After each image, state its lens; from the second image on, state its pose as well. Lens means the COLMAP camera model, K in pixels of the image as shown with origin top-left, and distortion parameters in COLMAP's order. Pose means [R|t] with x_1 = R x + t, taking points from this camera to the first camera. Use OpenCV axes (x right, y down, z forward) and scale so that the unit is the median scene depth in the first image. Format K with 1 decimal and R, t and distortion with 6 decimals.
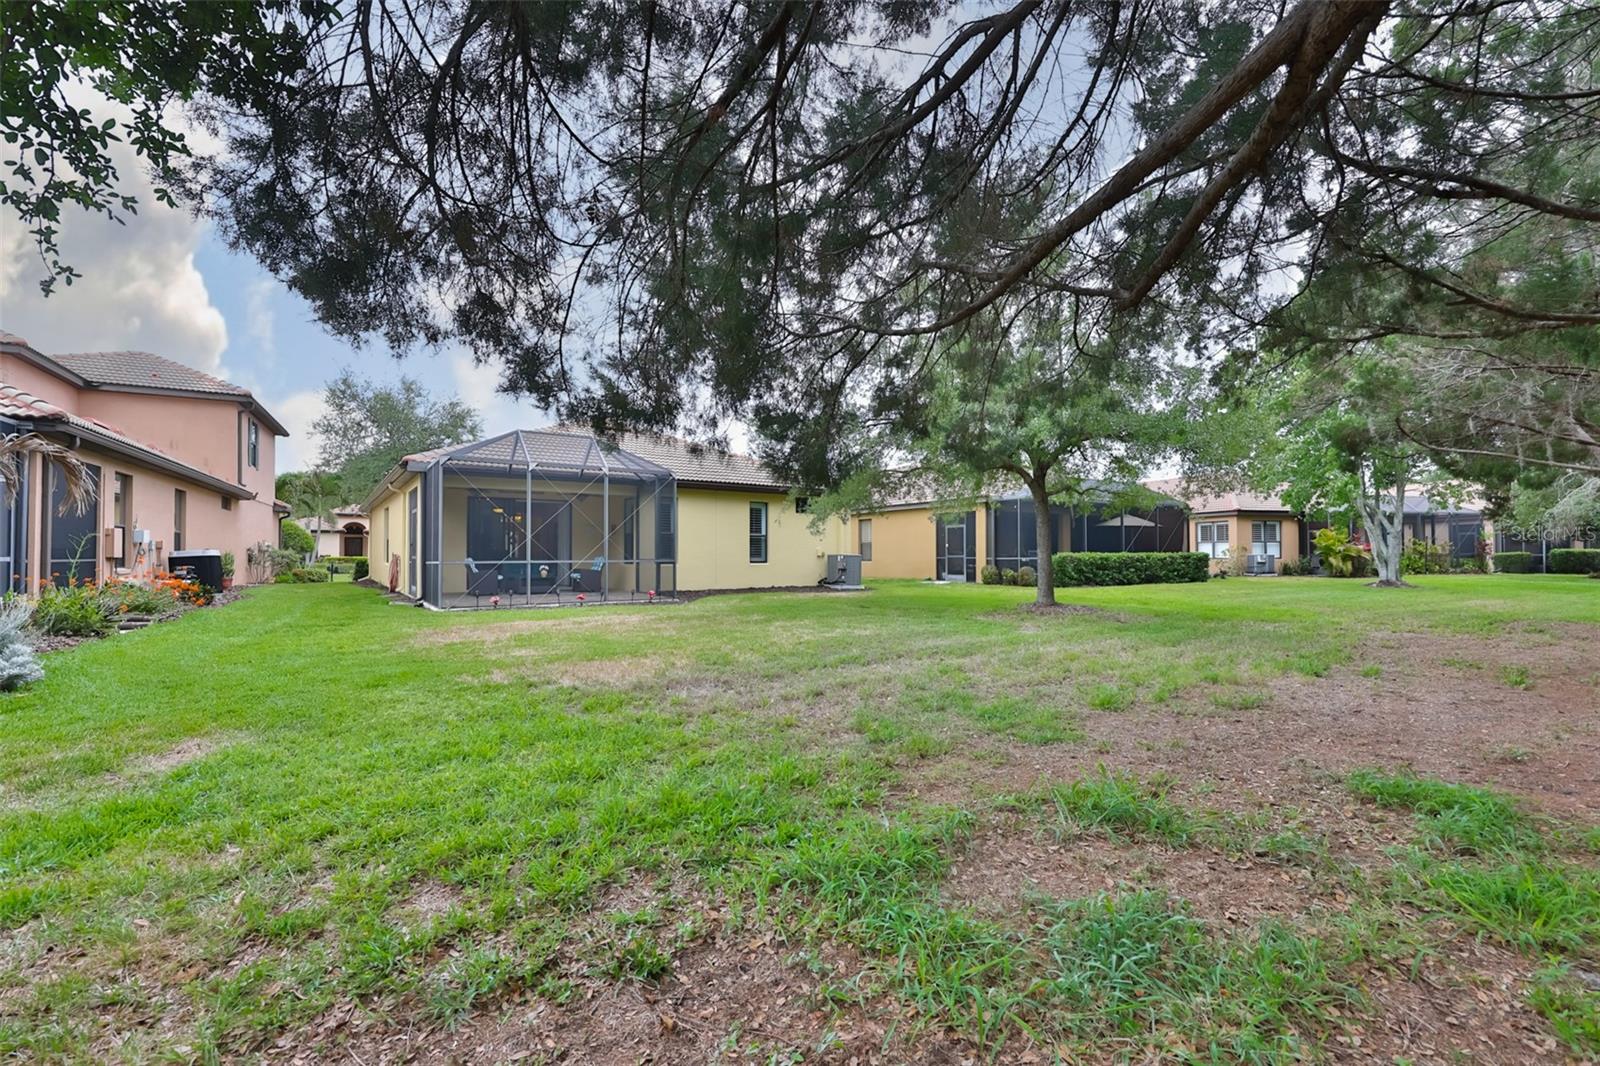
lens RADIAL K [[699.6, 0, 791.2], [0, 699.6, 537.9], [0, 0, 1]] dist [0.000605, 0.000108]
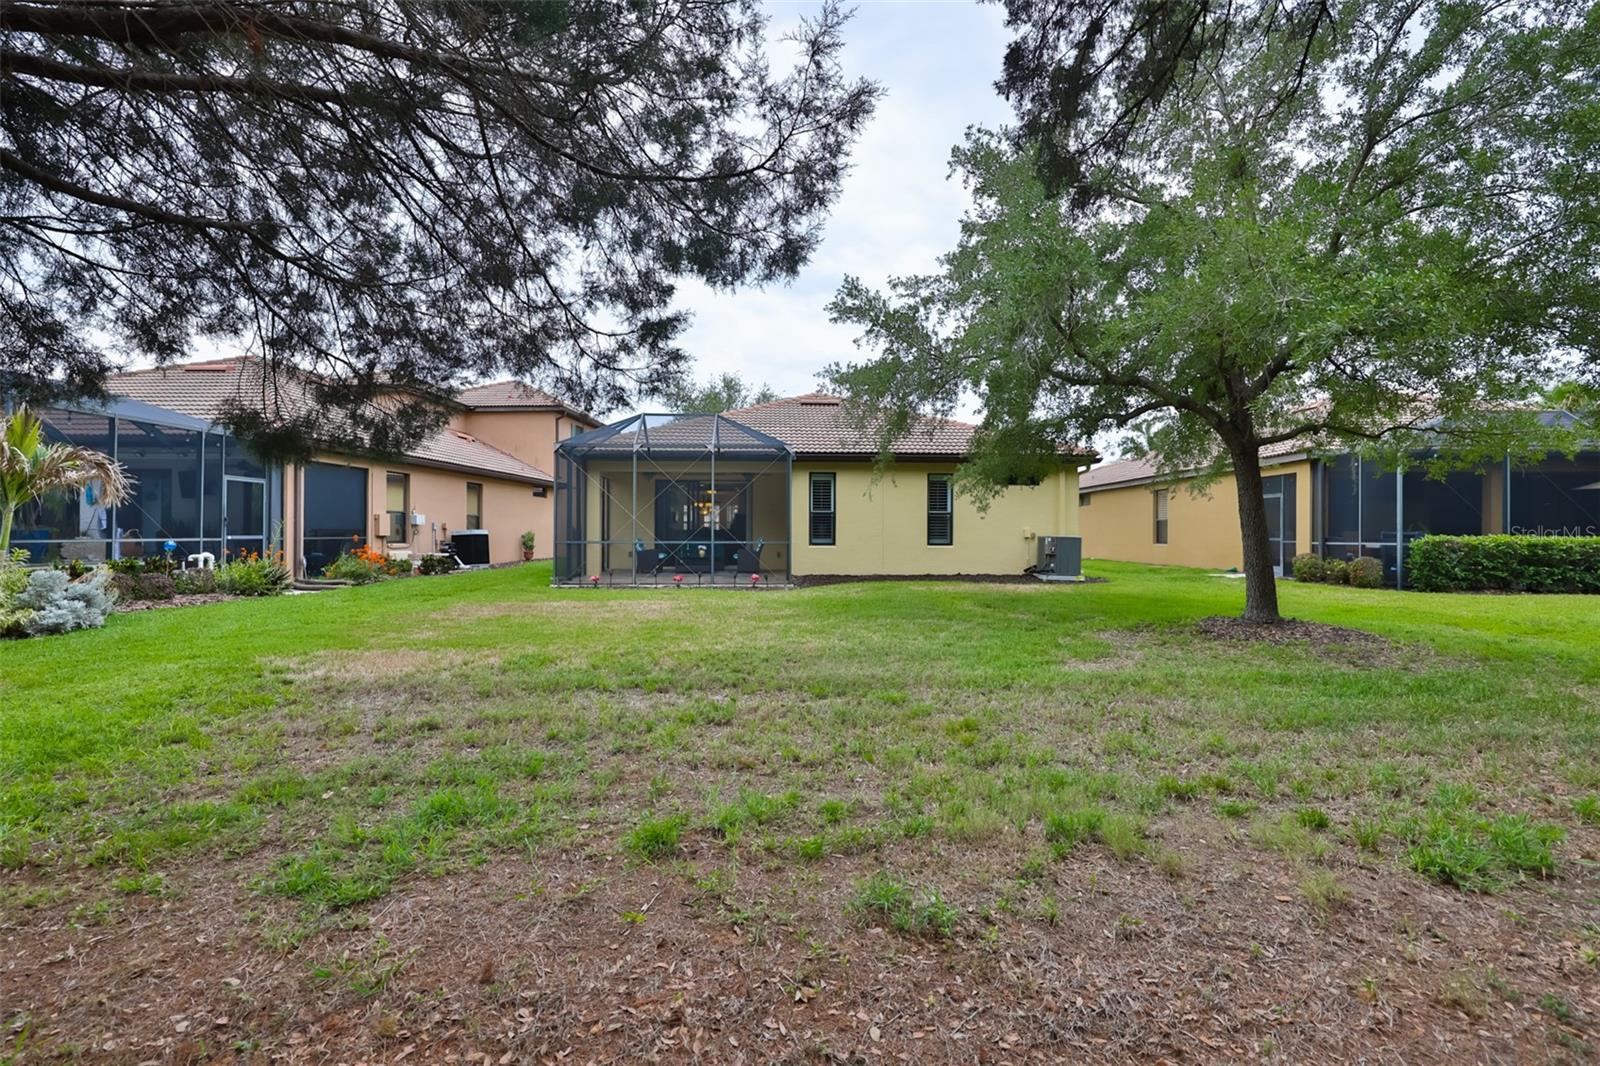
lens RADIAL K [[699.6, 0, 791.2], [0, 699.6, 537.9], [0, 0, 1]] dist [0.000605, 0.000108]
pose [[0.829578, 0.005983, -0.558359, 0.275485], [0.008847, 0.999676, 0.023856, 0.004779], [0.558321, -0.024730, 0.829257, 0.197709]]
